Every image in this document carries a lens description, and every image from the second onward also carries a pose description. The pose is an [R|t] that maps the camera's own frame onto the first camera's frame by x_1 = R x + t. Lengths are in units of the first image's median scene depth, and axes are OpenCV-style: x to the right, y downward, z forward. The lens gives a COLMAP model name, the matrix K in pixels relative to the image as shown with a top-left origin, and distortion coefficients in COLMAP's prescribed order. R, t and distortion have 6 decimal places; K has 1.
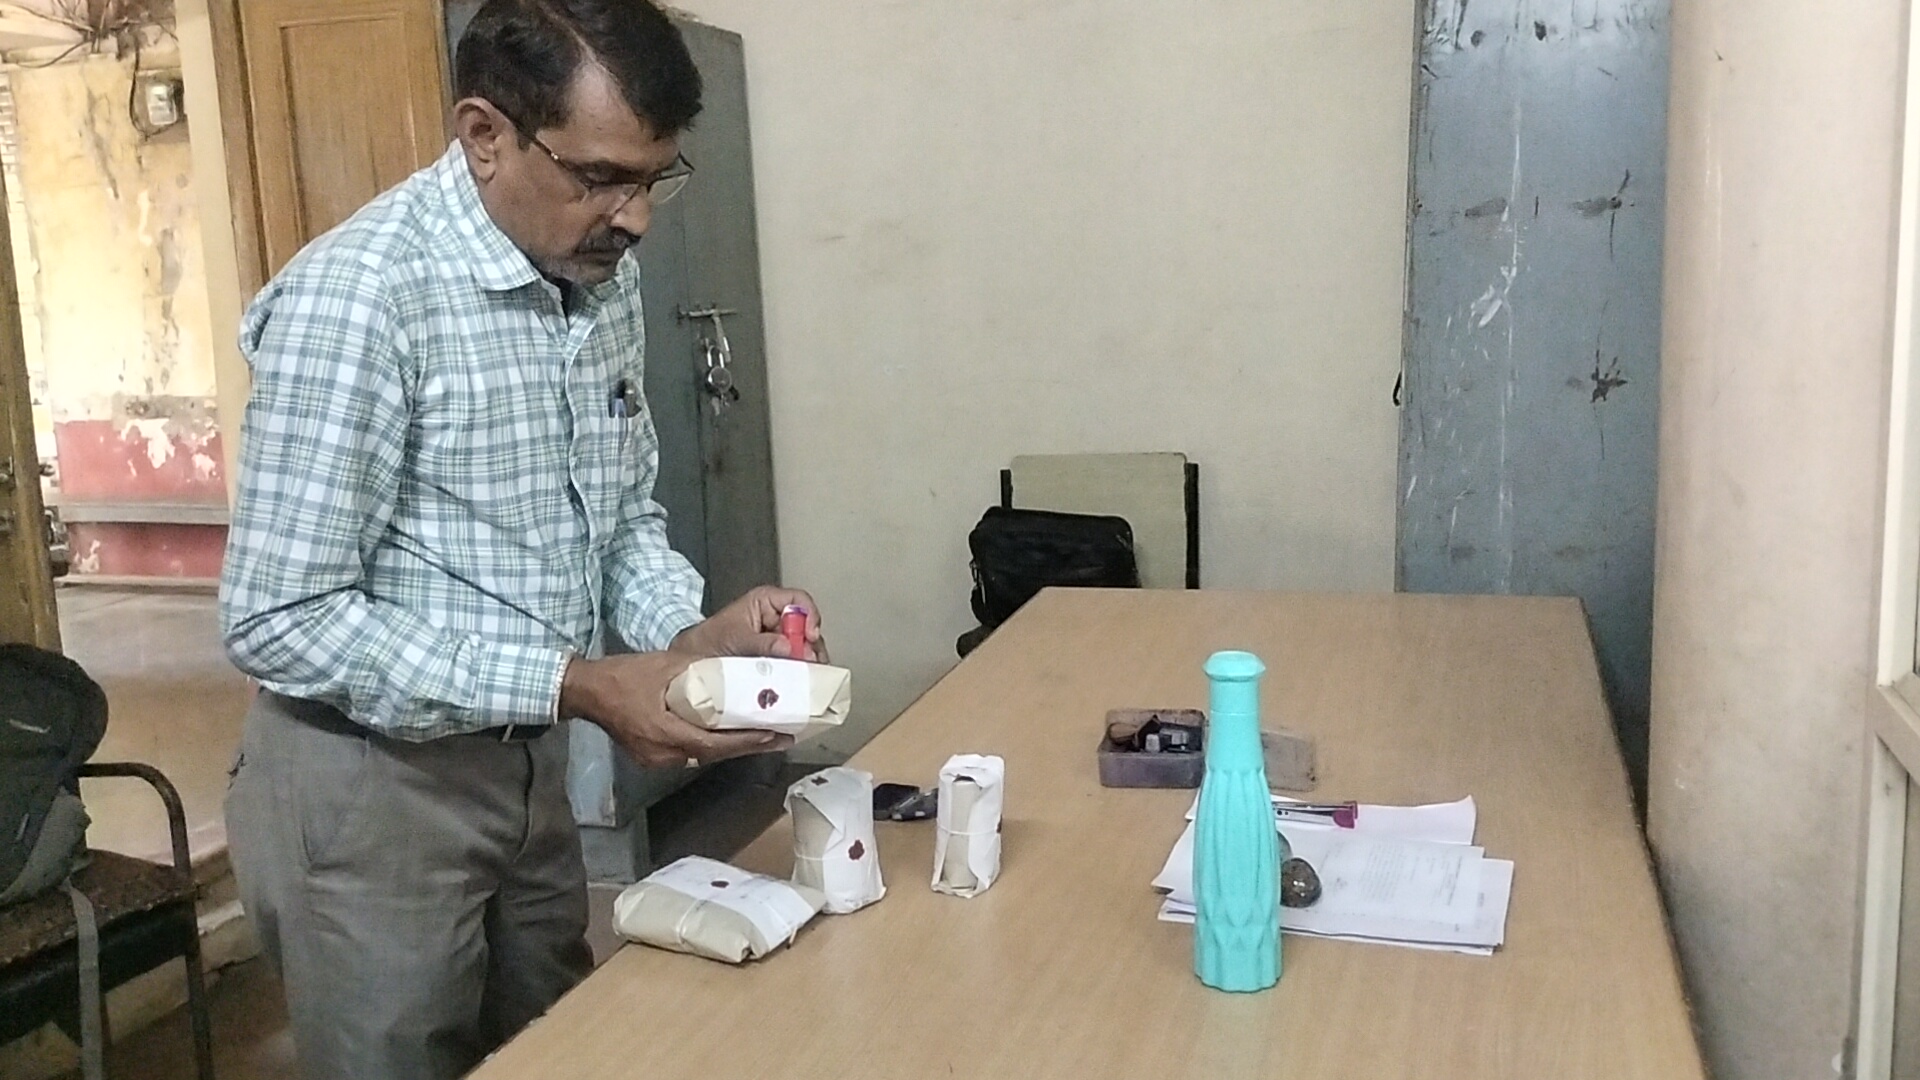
lens RADIAL K [[1690.0, 0, 949.2], [0, 1690.0, 526.5], [0, 0, 1]] dist [0.114618, -0.216223]
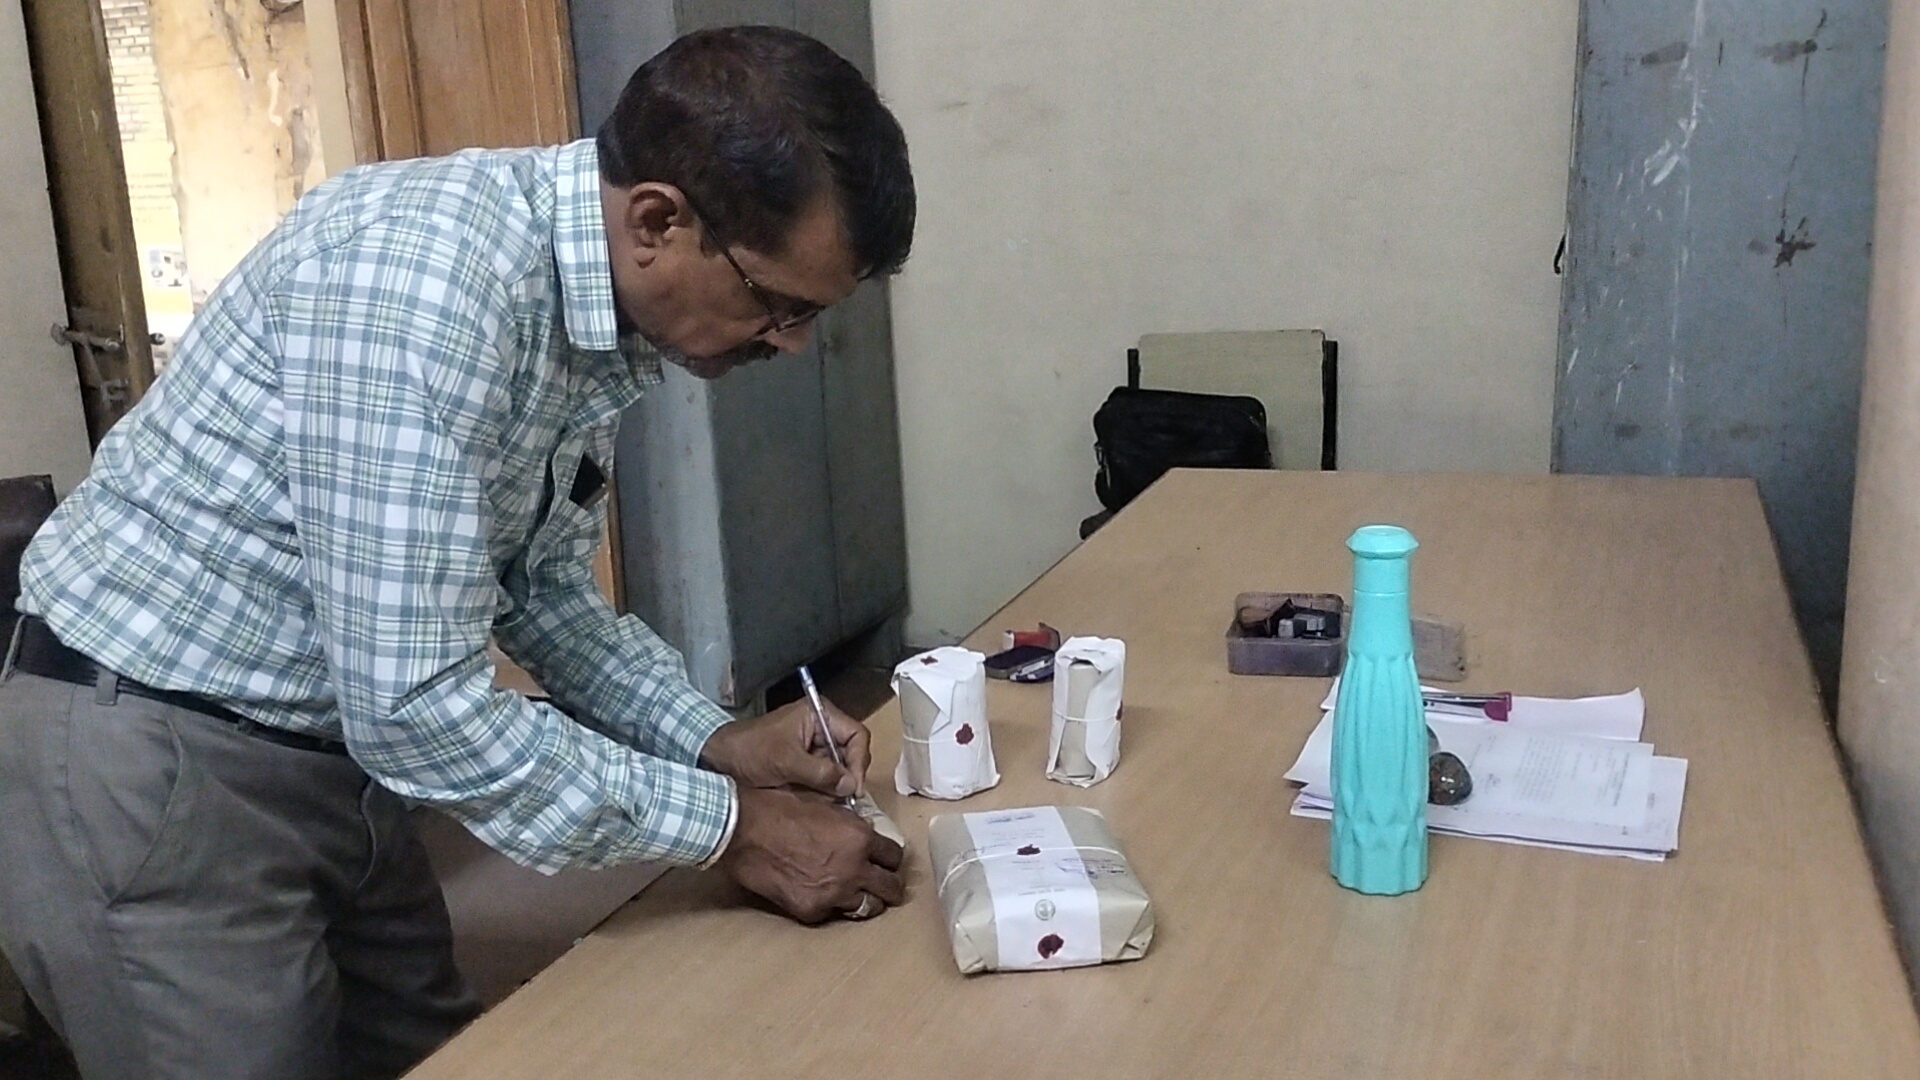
lens RADIAL K [[1690.0, 0, 949.2], [0, 1690.0, 526.5], [0, 0, 1]] dist [0.114618, -0.216223]
pose [[0.997178, 0.008944, -0.074534, 0.002947], [-0.004076, 0.997863, 0.065217, 0.008541], [0.074958, -0.064729, 0.995084, 0.043548]]
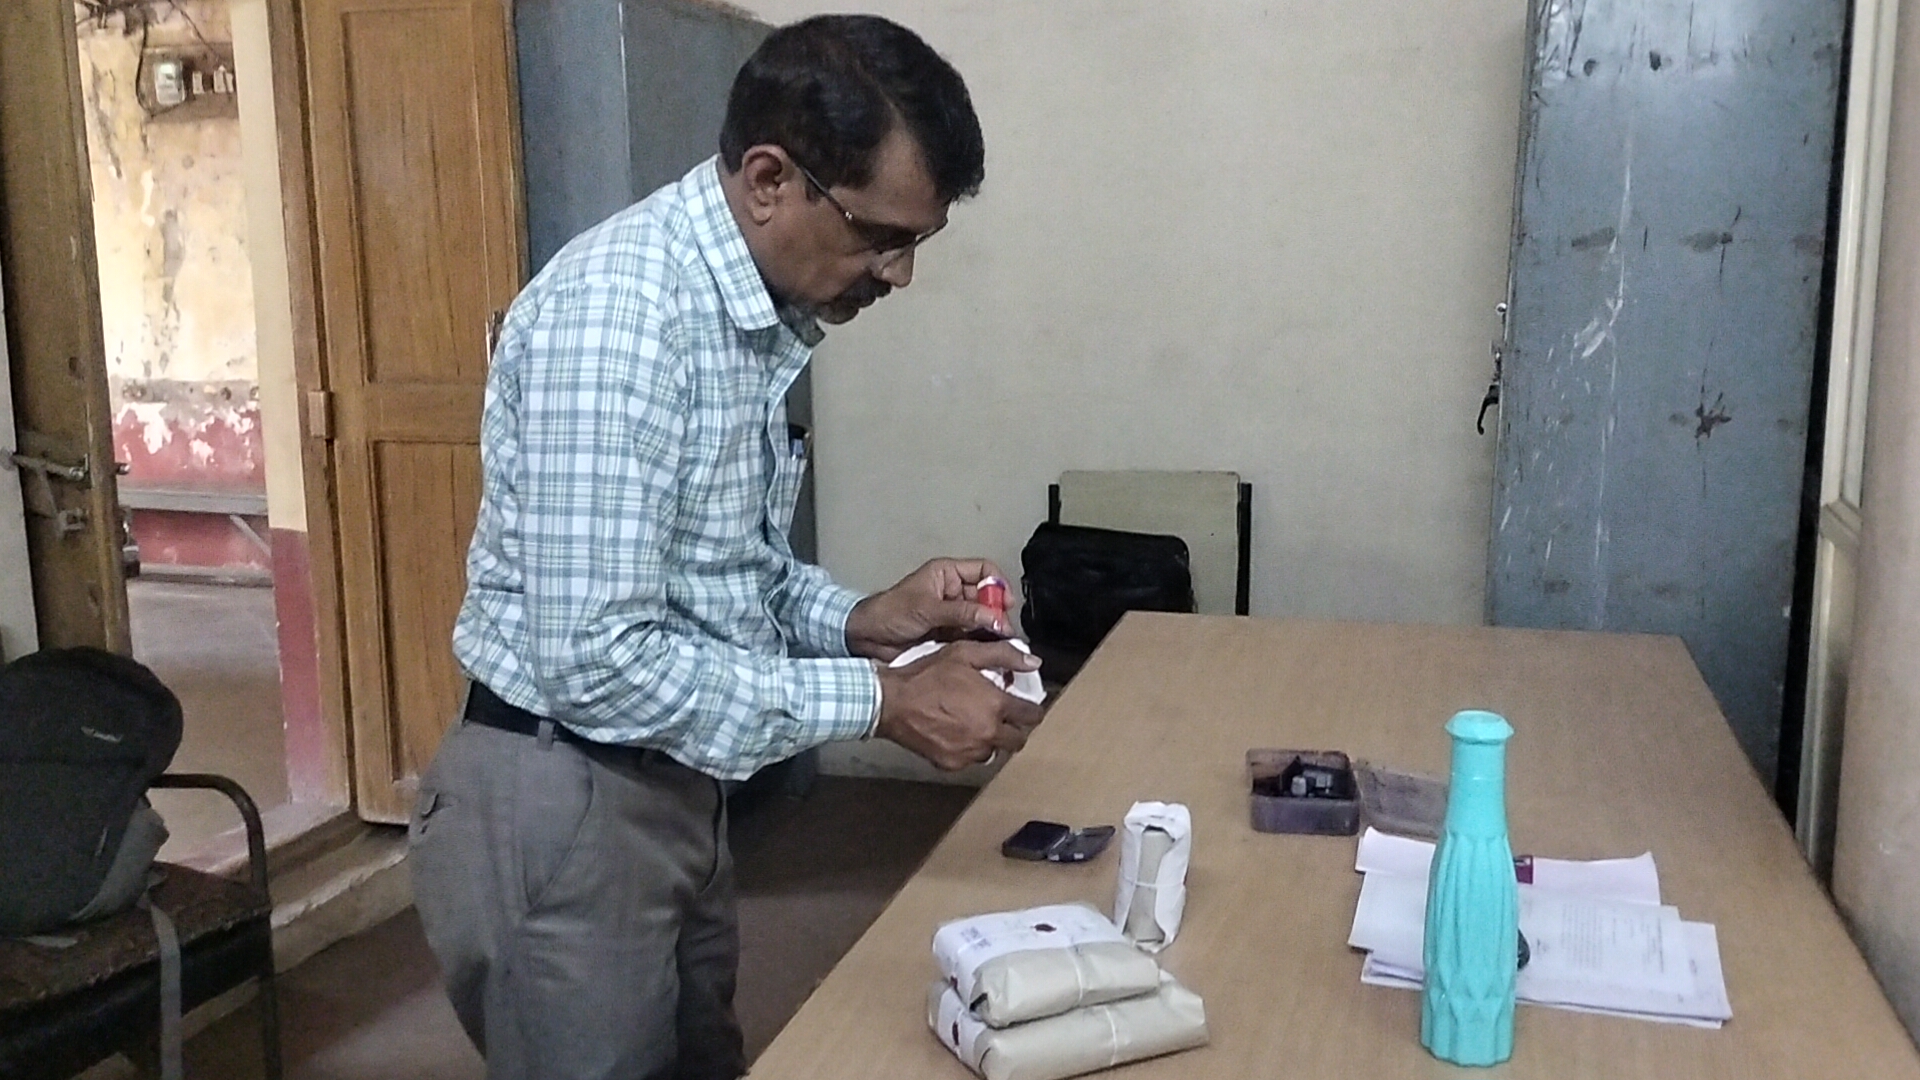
lens RADIAL K [[1690.0, 0, 949.2], [0, 1690.0, 526.5], [0, 0, 1]] dist [0.114618, -0.216223]
pose [[0.999391, 0.025361, 0.023964, -0.082598], [-0.025385, 0.999677, 0.000713, -0.012604], [-0.023938, -0.001321, 0.999713, 0.023332]]
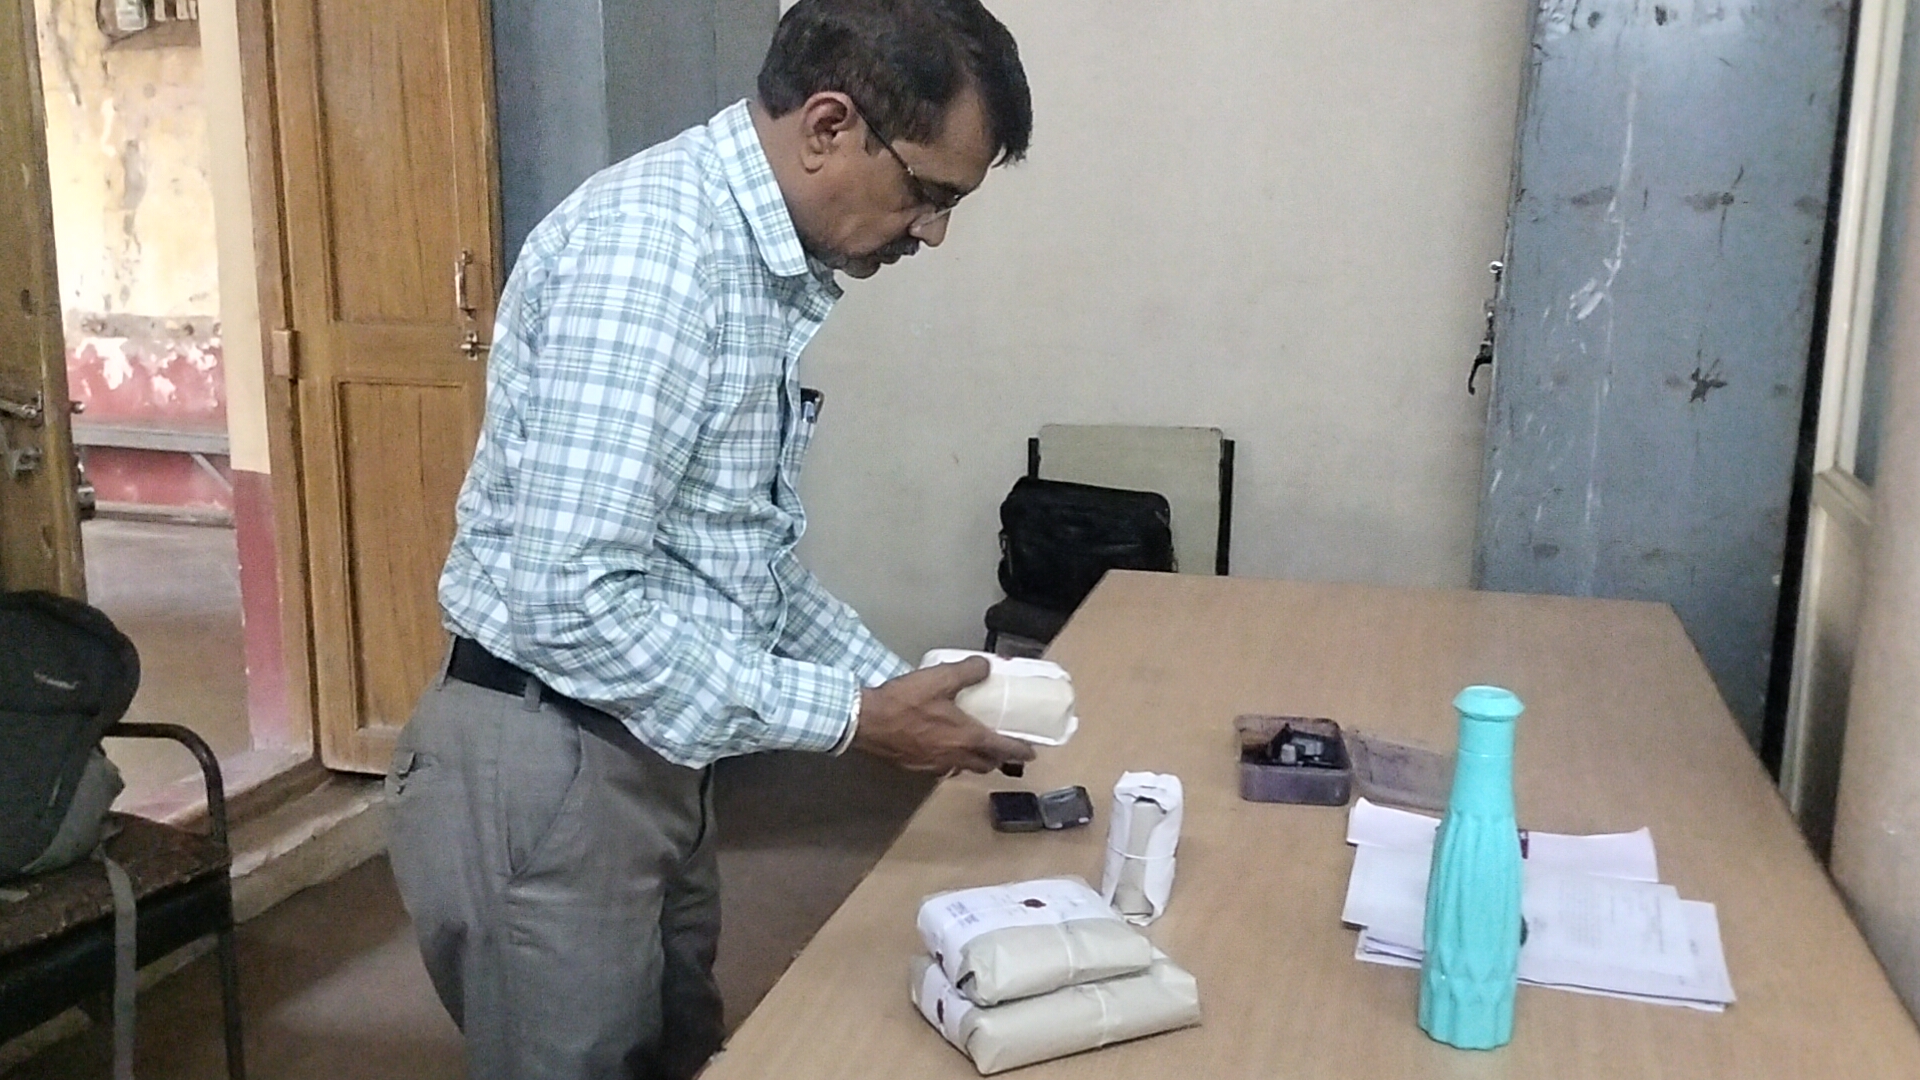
lens RADIAL K [[1695.9, 0, 948.1], [0, 1695.9, 527.5], [0, 0, 1]] dist [0.092817, -0.157171]
pose [[0.998314, 0.040446, 0.041639, -0.088590], [-0.041730, 0.998665, 0.030454, -0.015342], [-0.040351, -0.032140, 0.998669, 0.044295]]
